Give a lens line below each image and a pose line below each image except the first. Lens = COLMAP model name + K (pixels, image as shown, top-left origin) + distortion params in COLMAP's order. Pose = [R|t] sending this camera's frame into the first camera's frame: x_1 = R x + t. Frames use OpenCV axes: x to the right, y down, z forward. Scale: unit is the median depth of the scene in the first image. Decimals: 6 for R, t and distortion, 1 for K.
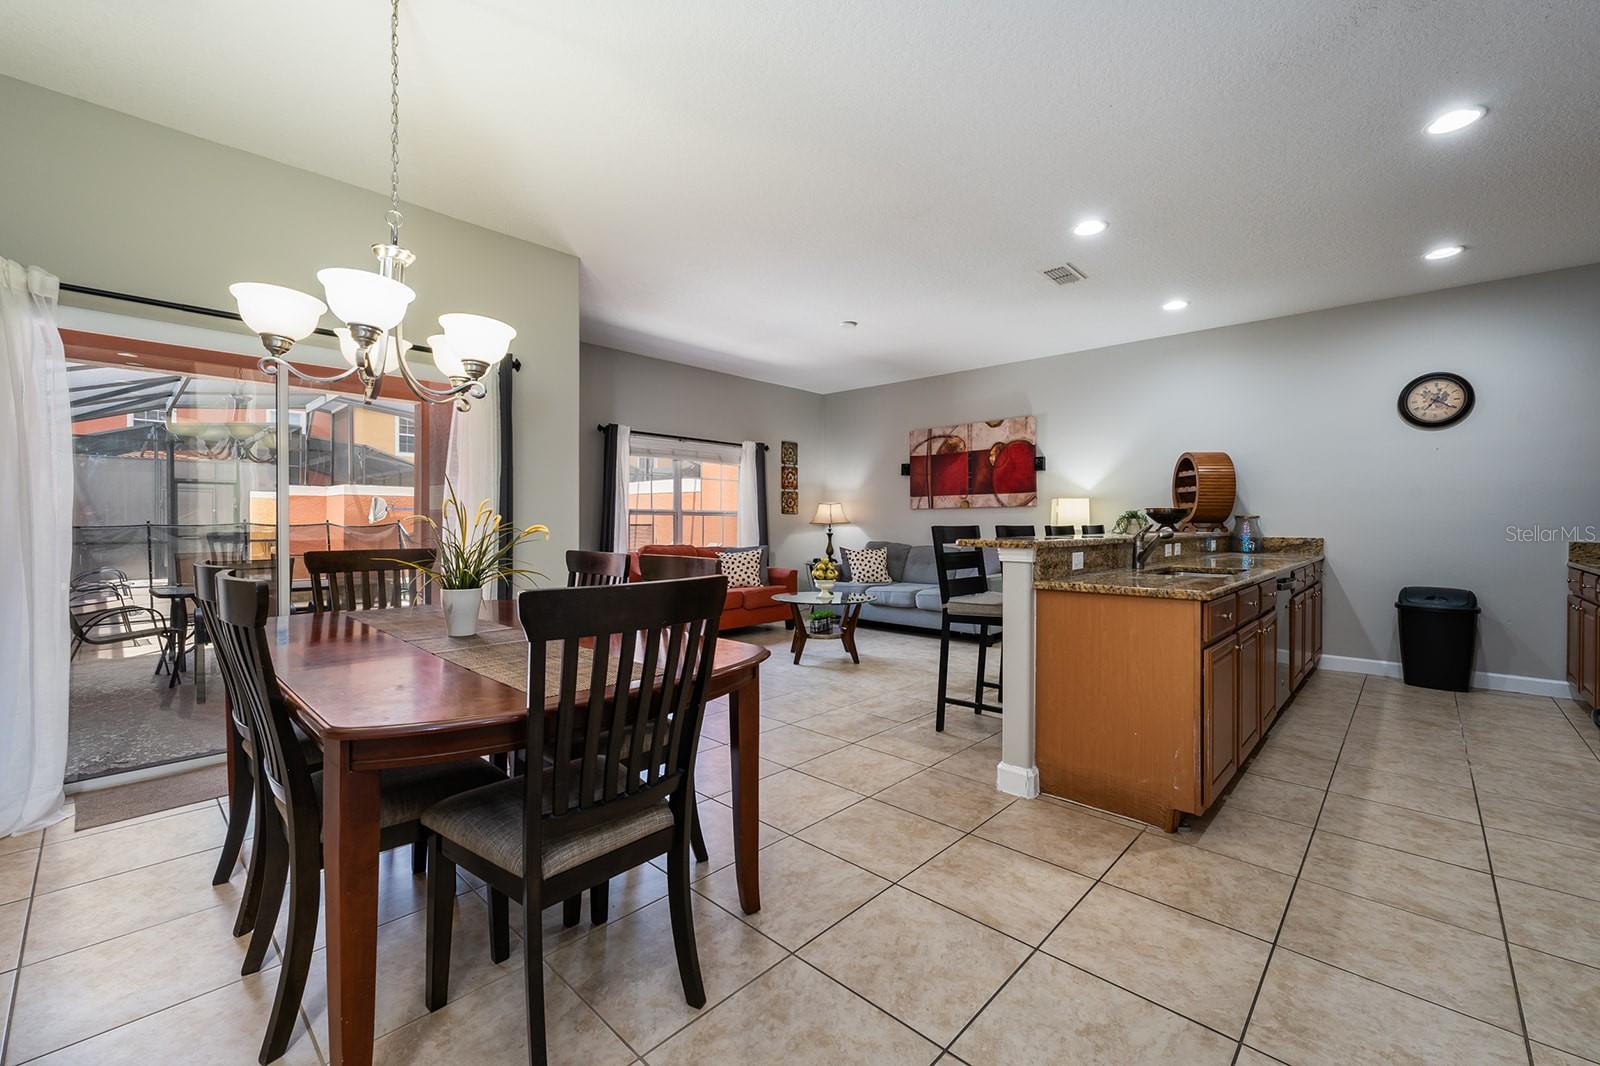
lens RADIAL K [[637.6, 0, 800.0], [0, 637.6, 533.0], [0, 0, 1]] dist [-0.000638, -0.000071]
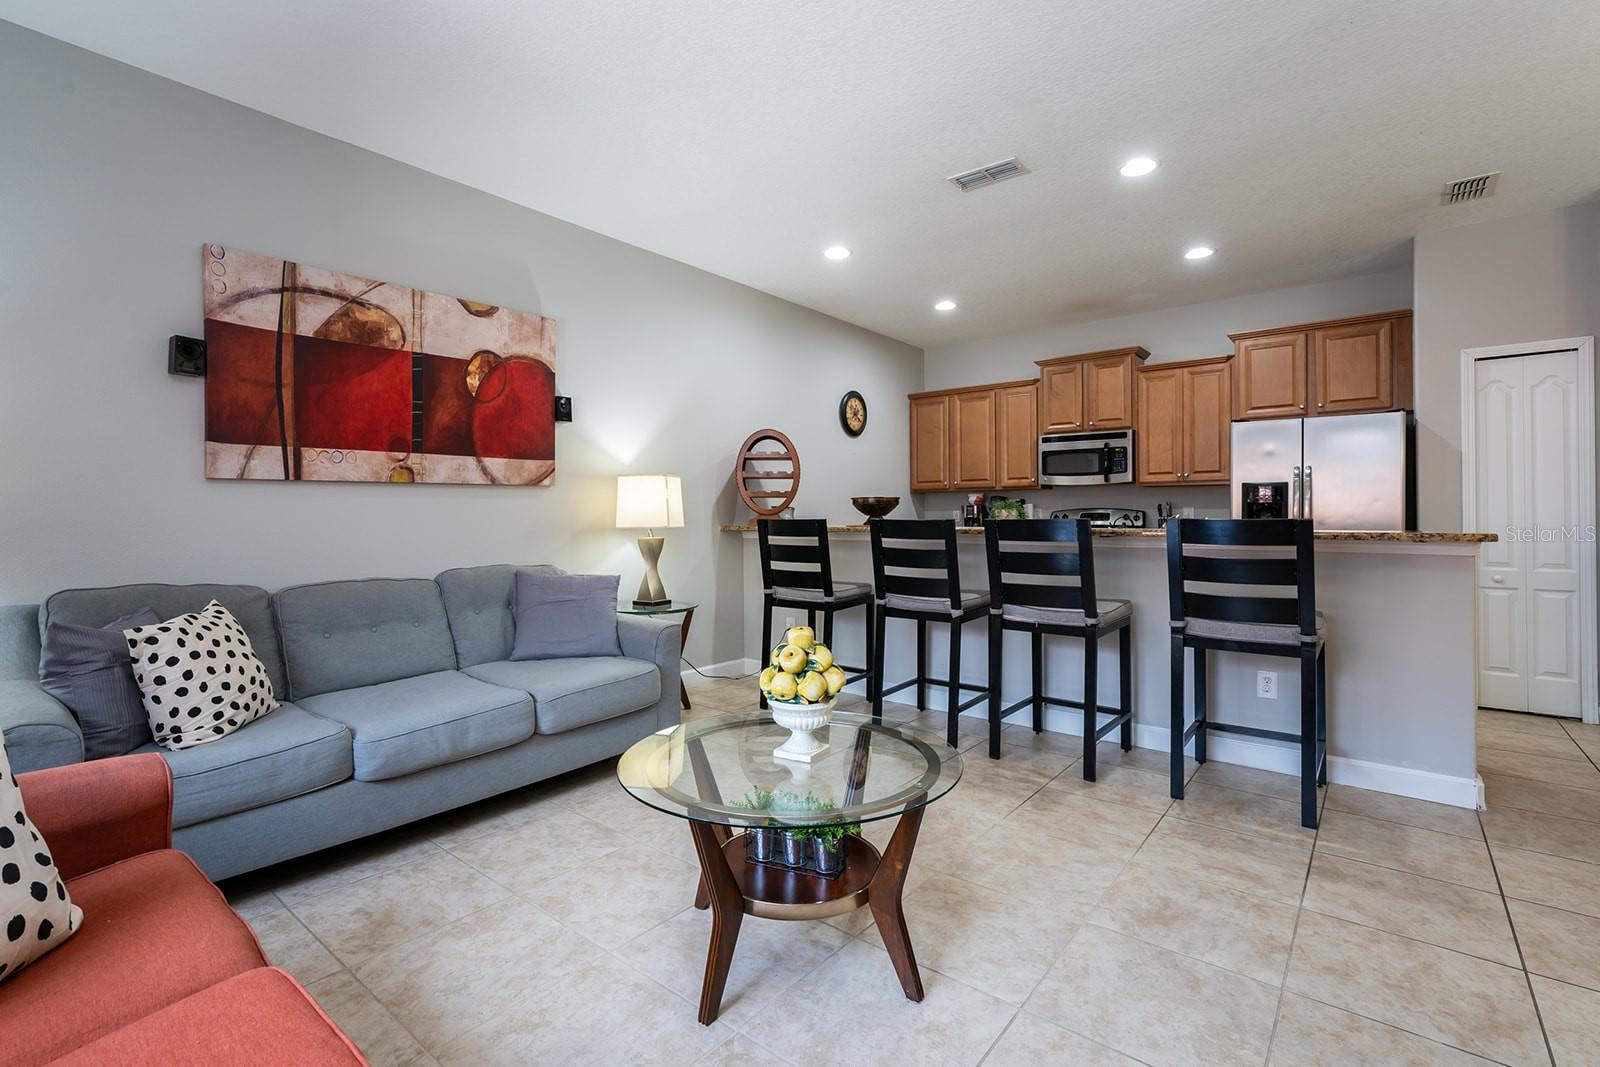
lens RADIAL K [[720.5, 0, 802.6], [0, 720.5, 520.2], [0, 0, 1]] dist [-0.001029, 0.000664]
pose [[-0.072453, -0.009902, 0.997323, -0.251482], [0.021687, 0.999699, 0.011501, -0.015307], [-0.997136, 0.022462, -0.072216, 0.811121]]
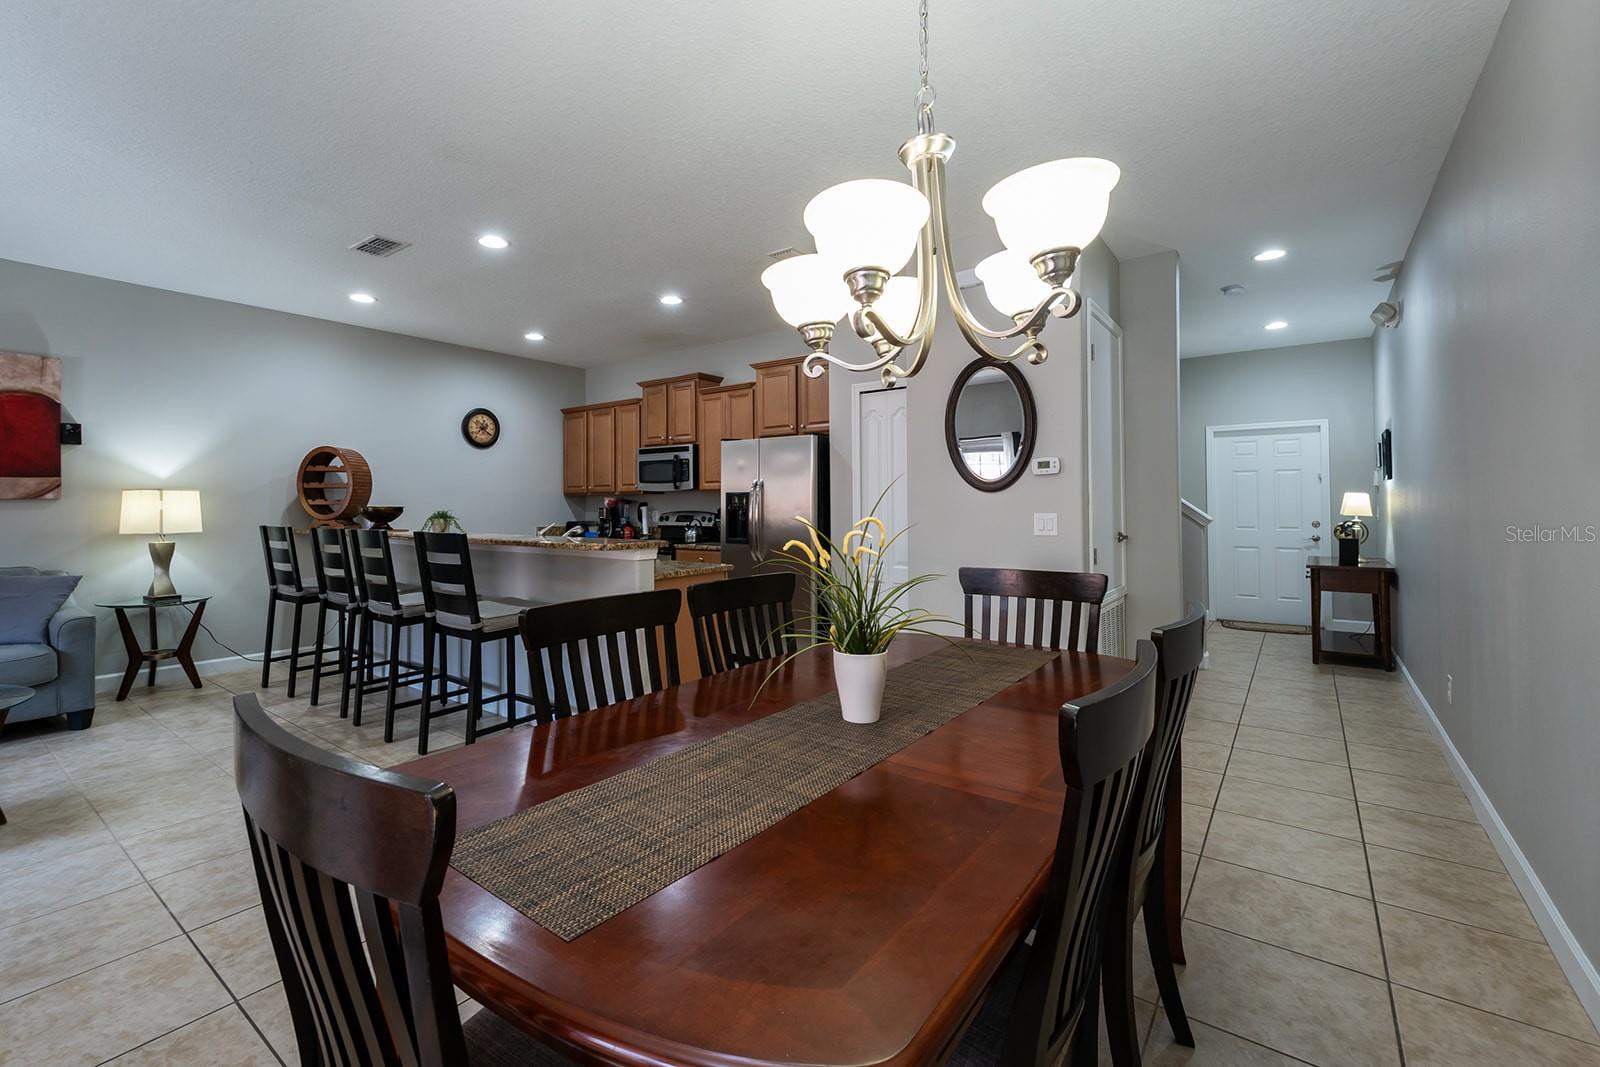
lens RADIAL K [[703.1, 0, 781.9], [0, 703.1, 493.7], [0, 0, 1]] dist [0.000980, 0.000157]
pose [[-0.096712, 0.015641, 0.995190, -0.391411], [0.023711, 0.999629, -0.013407, -0.020532], [-0.995030, 0.022300, -0.097047, 0.339579]]
